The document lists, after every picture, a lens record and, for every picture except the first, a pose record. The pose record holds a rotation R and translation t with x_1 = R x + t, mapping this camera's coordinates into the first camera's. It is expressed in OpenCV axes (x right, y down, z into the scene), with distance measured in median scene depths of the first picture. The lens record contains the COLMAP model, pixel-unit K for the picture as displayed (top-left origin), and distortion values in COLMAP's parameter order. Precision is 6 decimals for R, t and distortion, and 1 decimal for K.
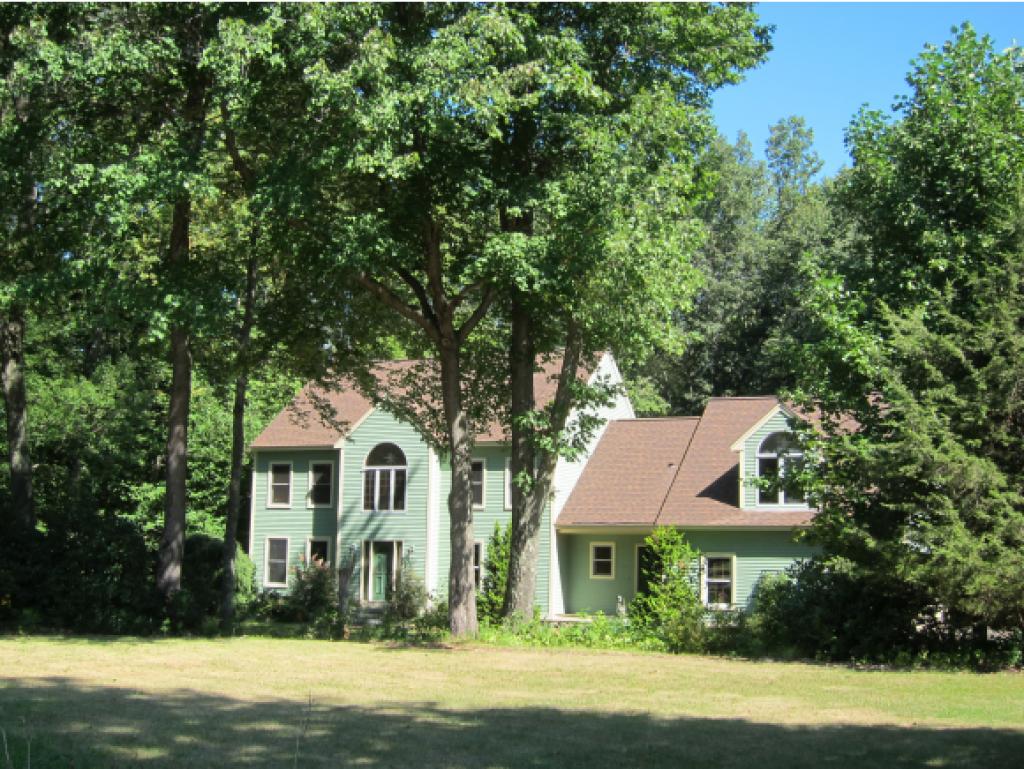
lens RADIAL K [[1179.9, 0, 511.7], [0, 1179.9, 381.4], [0, 0, 1]] dist [-0.068371, 0.000000]
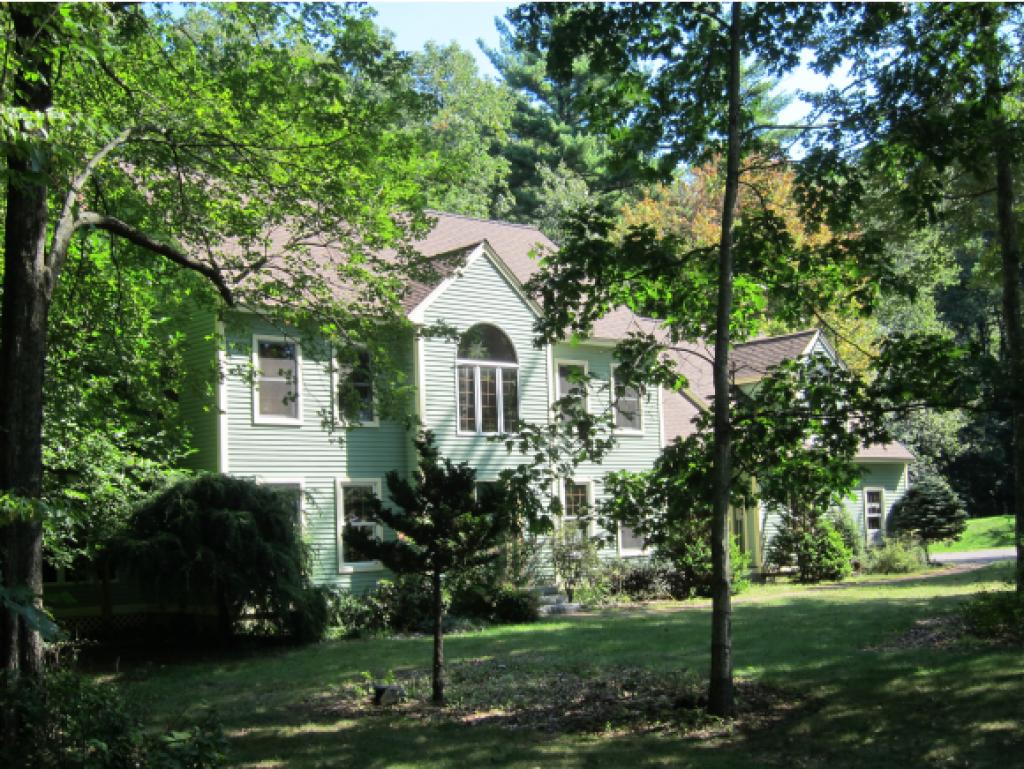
lens RADIAL K [[1353.7, 0, 511.6], [0, 1353.7, 385.9], [0, 0, 1]] dist [-0.056832, 0.000000]
pose [[0.371998, 0.064207, 0.926010, -0.769499], [-0.088472, 0.995516, -0.033486, 0.108856], [-0.924008, -0.069470, 0.376010, 0.728464]]
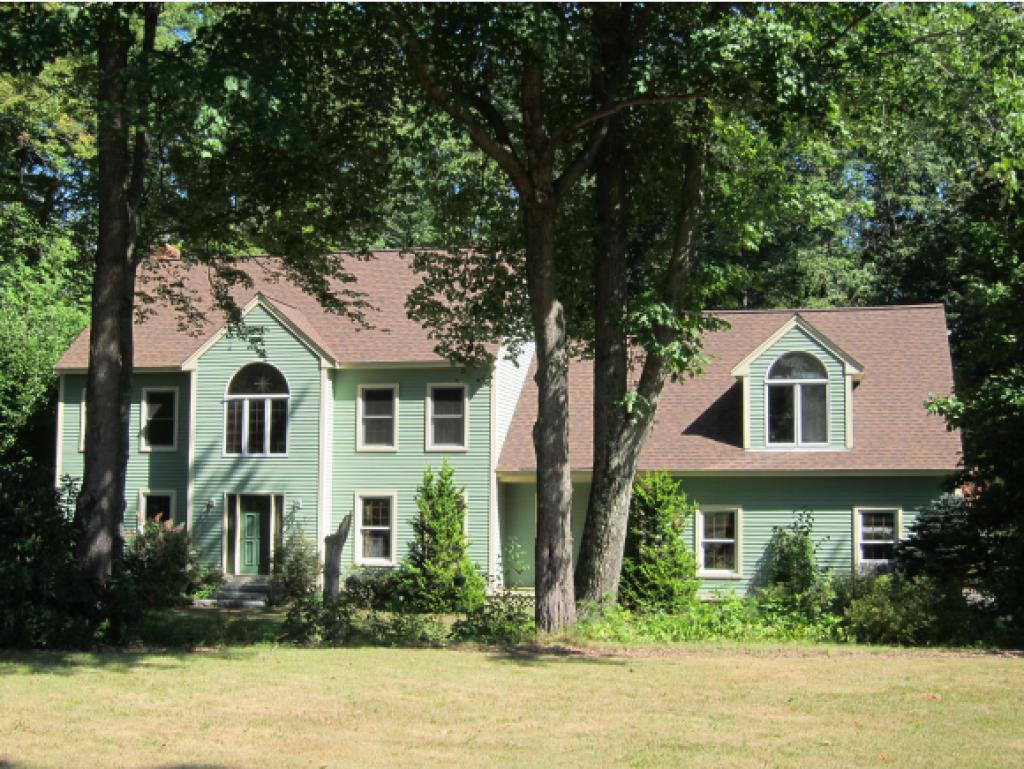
lens RADIAL K [[1353.7, 0, 510.8], [0, 1353.7, 387.7], [0, 0, 1]] dist [-0.056832, 0.000000]
pose [[0.978101, 0.006201, 0.208037, -0.129575], [-0.017951, 0.998345, 0.054638, 0.018539], [-0.207354, -0.057176, 0.976594, 0.136635]]
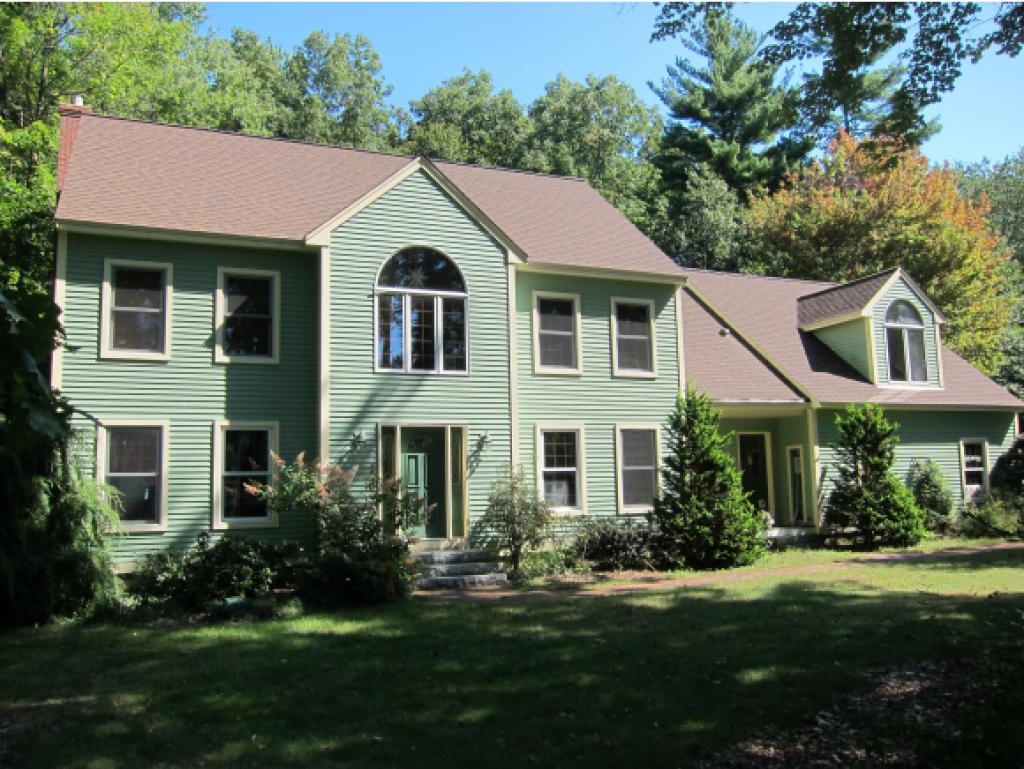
lens RADIAL K [[859.8, 0, 513.7], [0, 859.8, 380.8], [0, 0, 1]] dist [-0.054102, 0.002923]
pose [[0.644747, 0.058018, 0.762191, -0.382601], [-0.071474, 0.997323, -0.015456, 0.118349], [-0.761047, -0.044512, 0.647168, 0.719575]]
